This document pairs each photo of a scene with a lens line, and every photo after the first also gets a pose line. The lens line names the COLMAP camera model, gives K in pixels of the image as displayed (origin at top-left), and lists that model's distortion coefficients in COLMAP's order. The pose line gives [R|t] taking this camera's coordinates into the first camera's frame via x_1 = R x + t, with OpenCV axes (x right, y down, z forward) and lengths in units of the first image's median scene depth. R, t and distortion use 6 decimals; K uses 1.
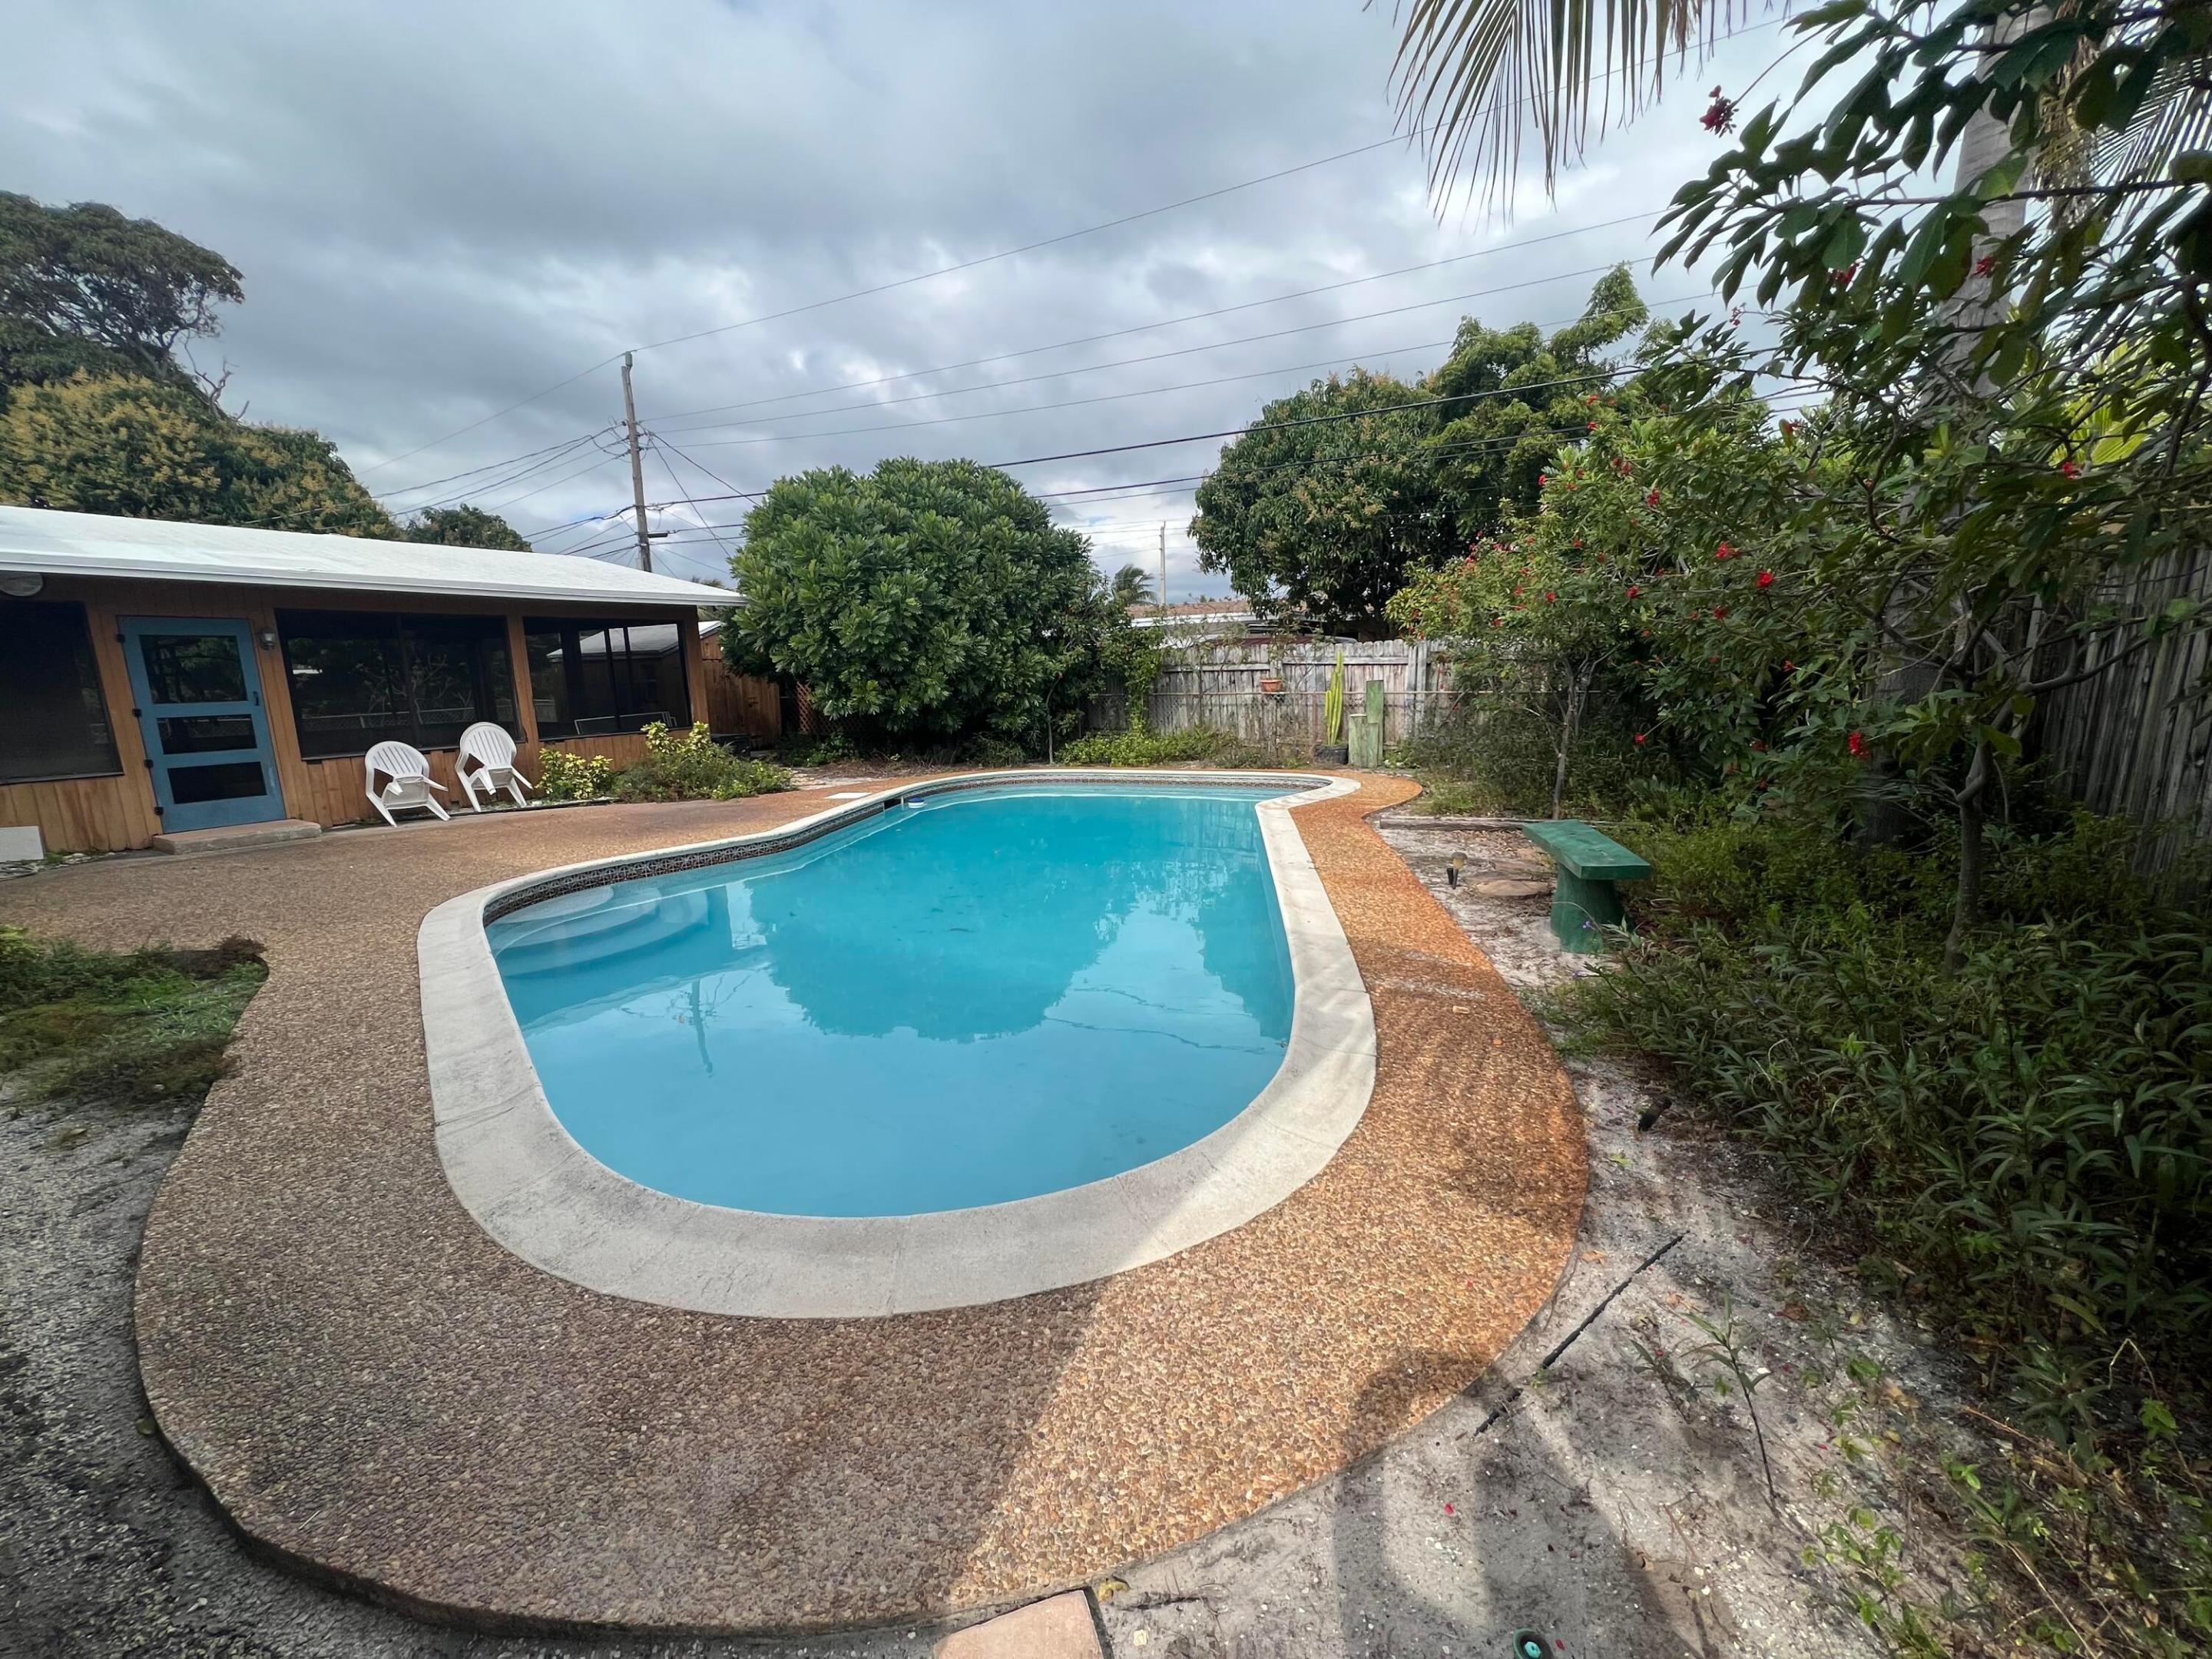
lens RADIAL K [[883.9, 0, 1099.8], [0, 883.9, 832.2], [0, 0, 1]] dist [-0.003262, 0.000923]
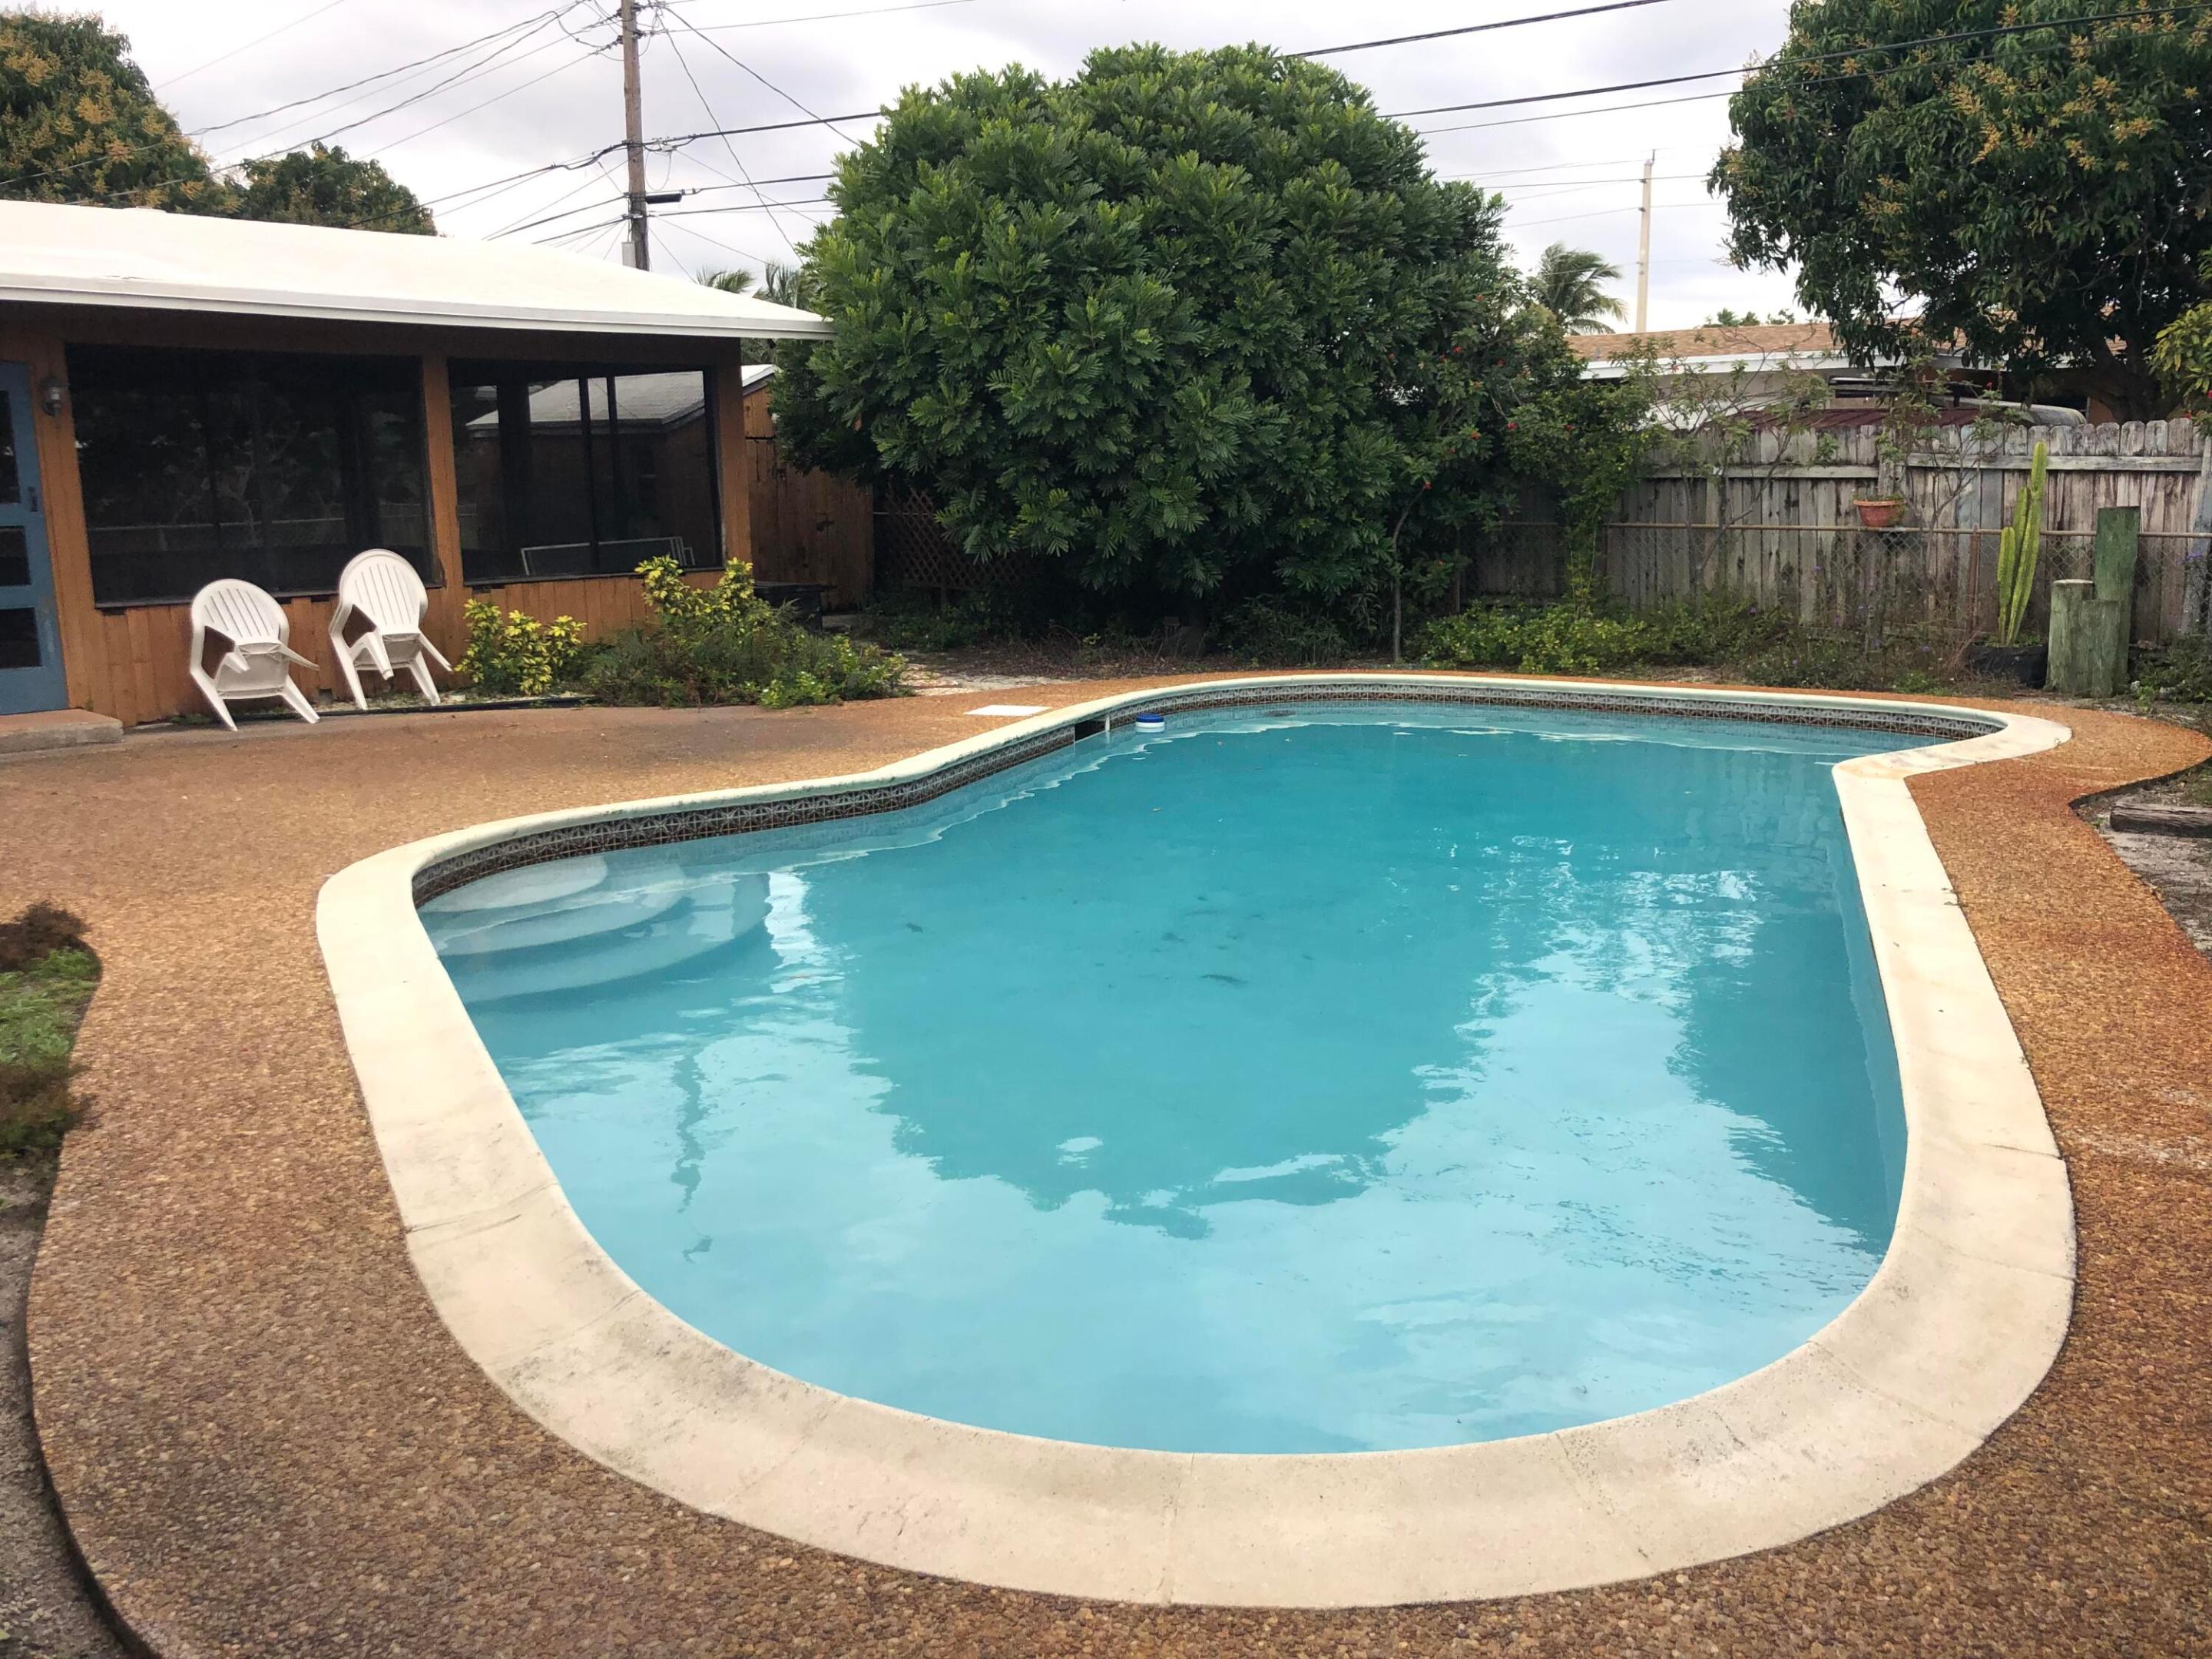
lens RADIAL K [[1808.1, 0, 1126.0], [0, 1808.1, 823.1], [0, 0, 1]] dist [0.032972, -0.044798]
pose [[0.980829, 0.054708, -0.187035, -0.011104], [-0.051758, 0.998447, 0.020626, -0.000307], [0.187872, -0.010550, 0.982137, -0.034587]]
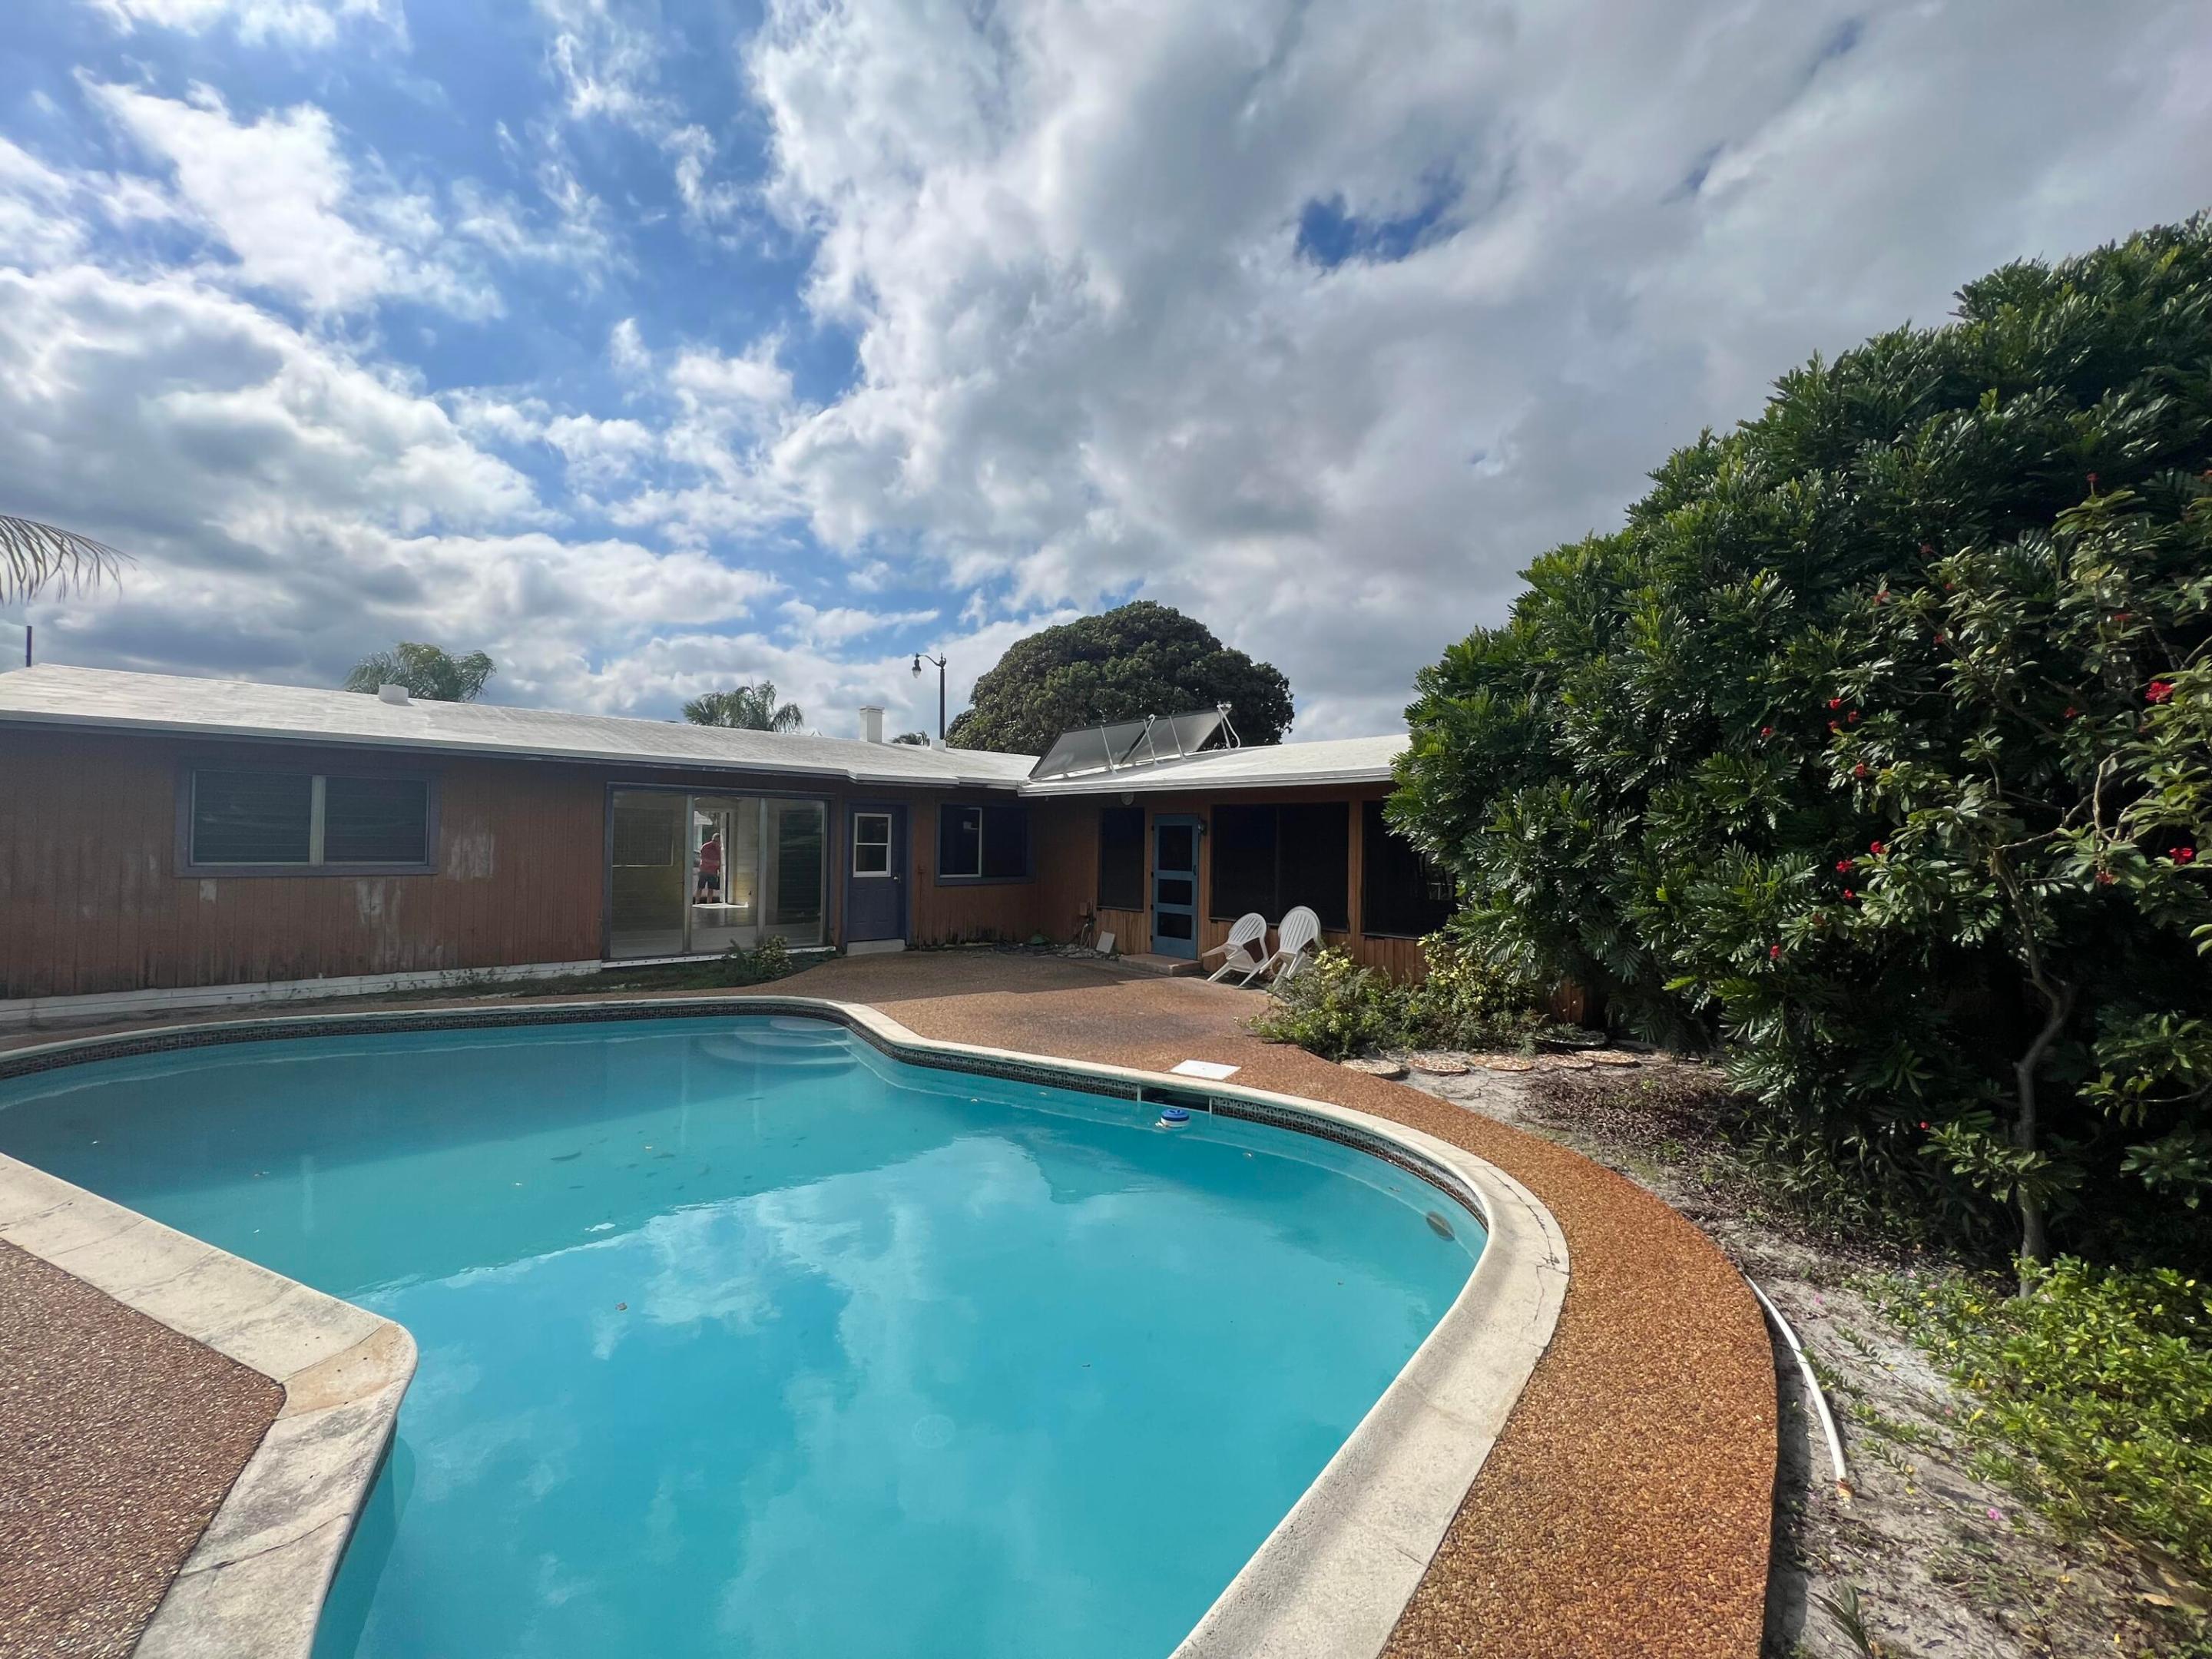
lens RADIAL K [[883.9, 0, 1098.2], [0, 883.9, 828.3], [0, 0, 1]] dist [-0.003262, 0.000923]
pose [[-0.302874, 0.004533, -0.953020, 0.309586], [-0.184789, 0.980732, 0.063391, -0.214650], [0.934944, 0.195307, -0.296200, 0.980168]]
